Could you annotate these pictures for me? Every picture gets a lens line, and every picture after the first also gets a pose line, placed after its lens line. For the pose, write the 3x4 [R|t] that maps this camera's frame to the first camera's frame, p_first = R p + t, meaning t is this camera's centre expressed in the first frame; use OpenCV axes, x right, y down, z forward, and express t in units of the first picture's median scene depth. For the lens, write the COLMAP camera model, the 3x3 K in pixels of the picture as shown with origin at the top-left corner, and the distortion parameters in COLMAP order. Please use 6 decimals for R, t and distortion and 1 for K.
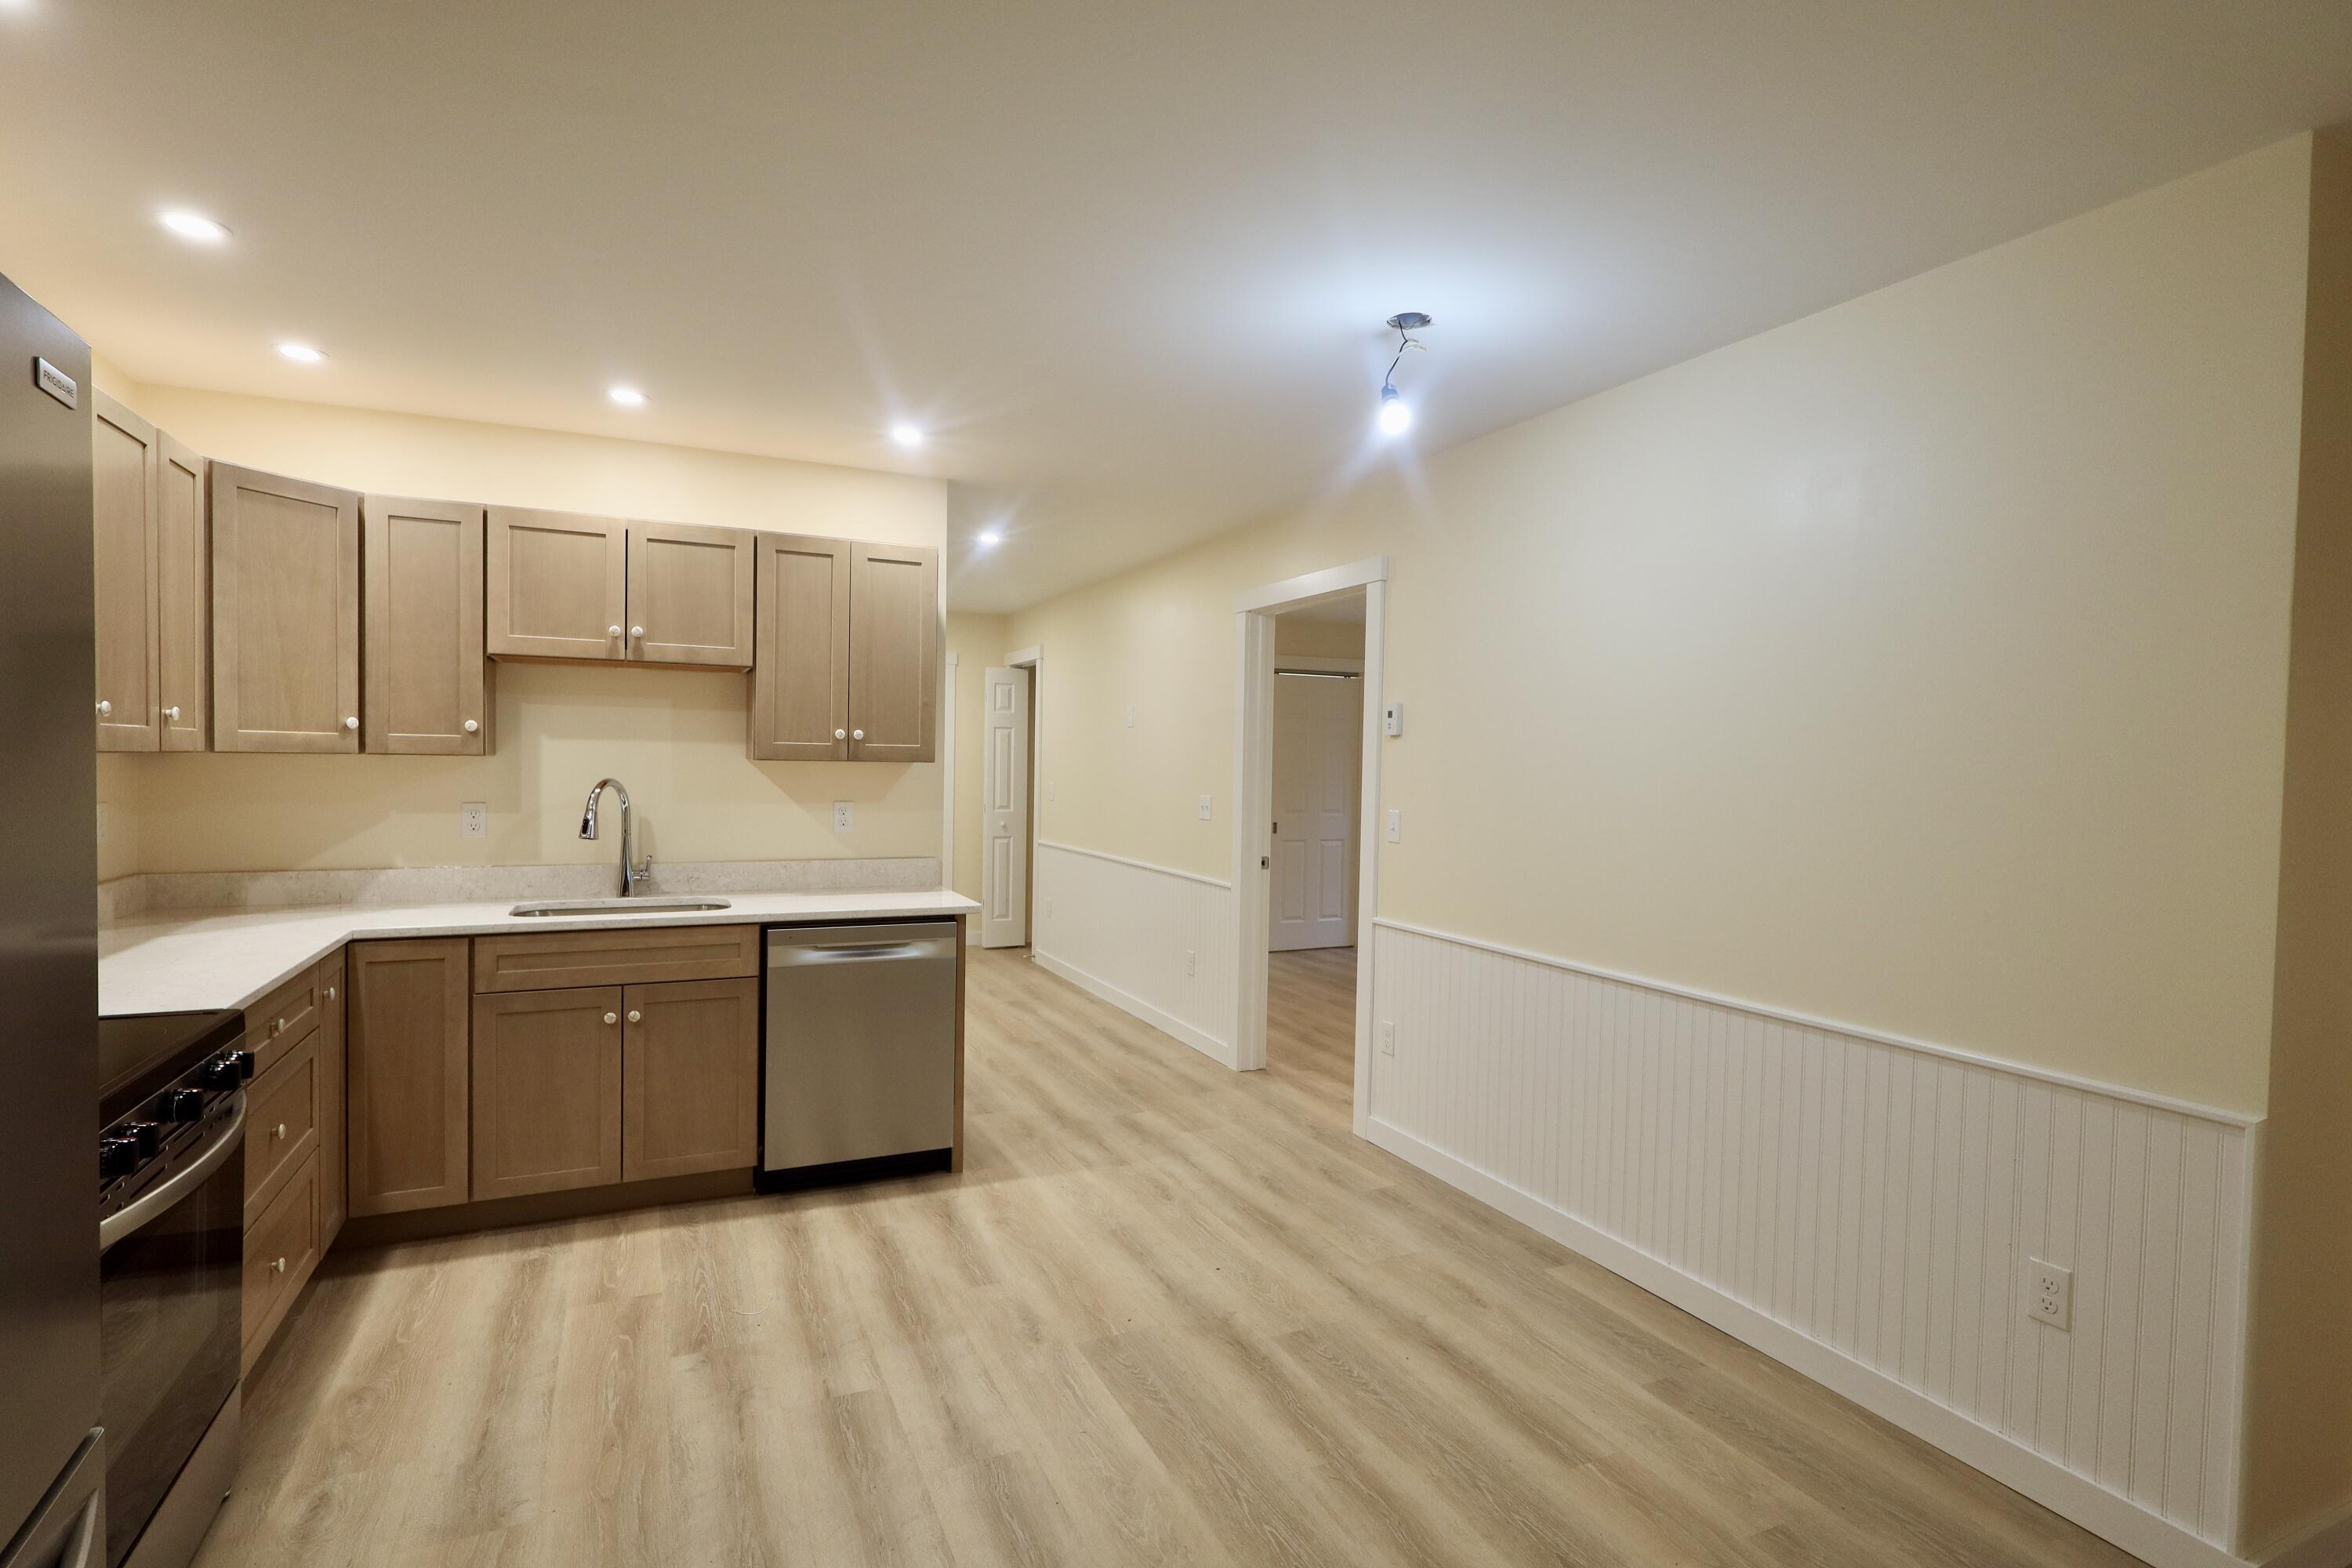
lens RADIAL K [[1149.2, 0, 1176.0], [0, 1149.2, 784.0], [0, 0, 1]] dist [0.012054, -0.001014]
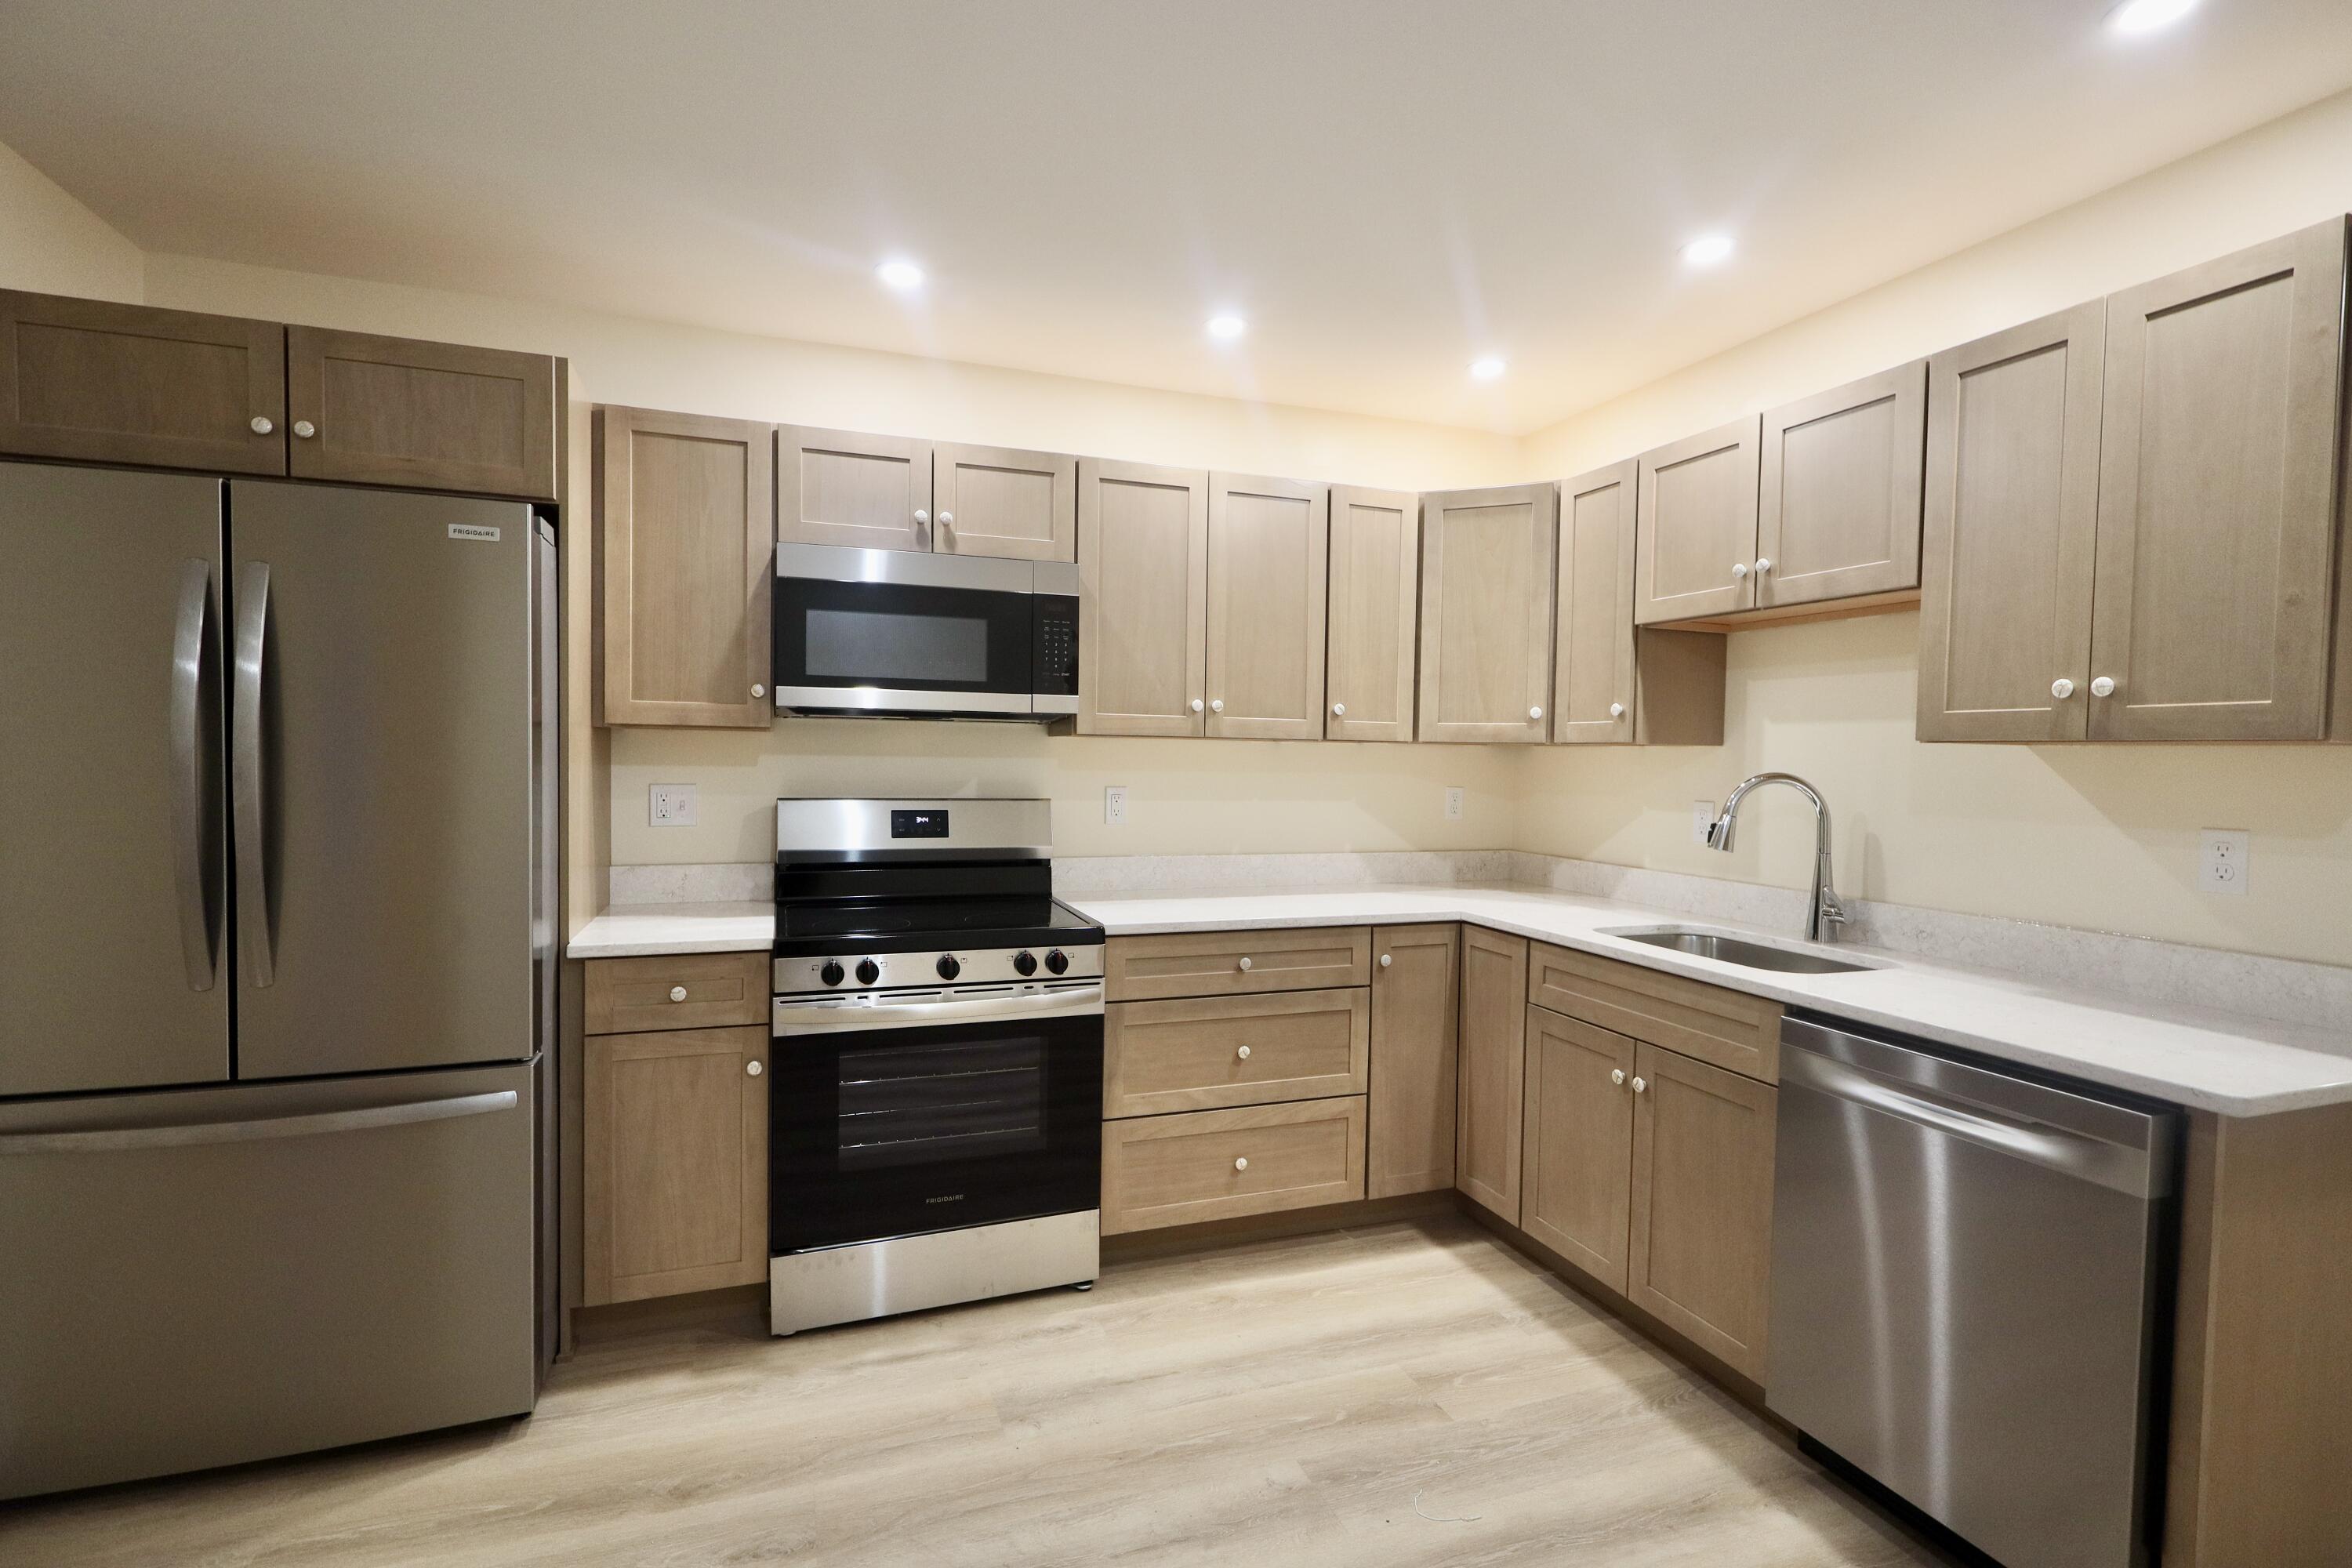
lens RADIAL K [[1110.9, 0, 1176.0], [0, 1110.9, 784.0], [0, 0, 1]] dist [0.020741, 0.000125]
pose [[-0.091130, 0.009177, -0.995797, 0.283293], [-0.038325, 0.999184, 0.012715, 0.008991], [0.995101, 0.039322, -0.090704, 0.773383]]
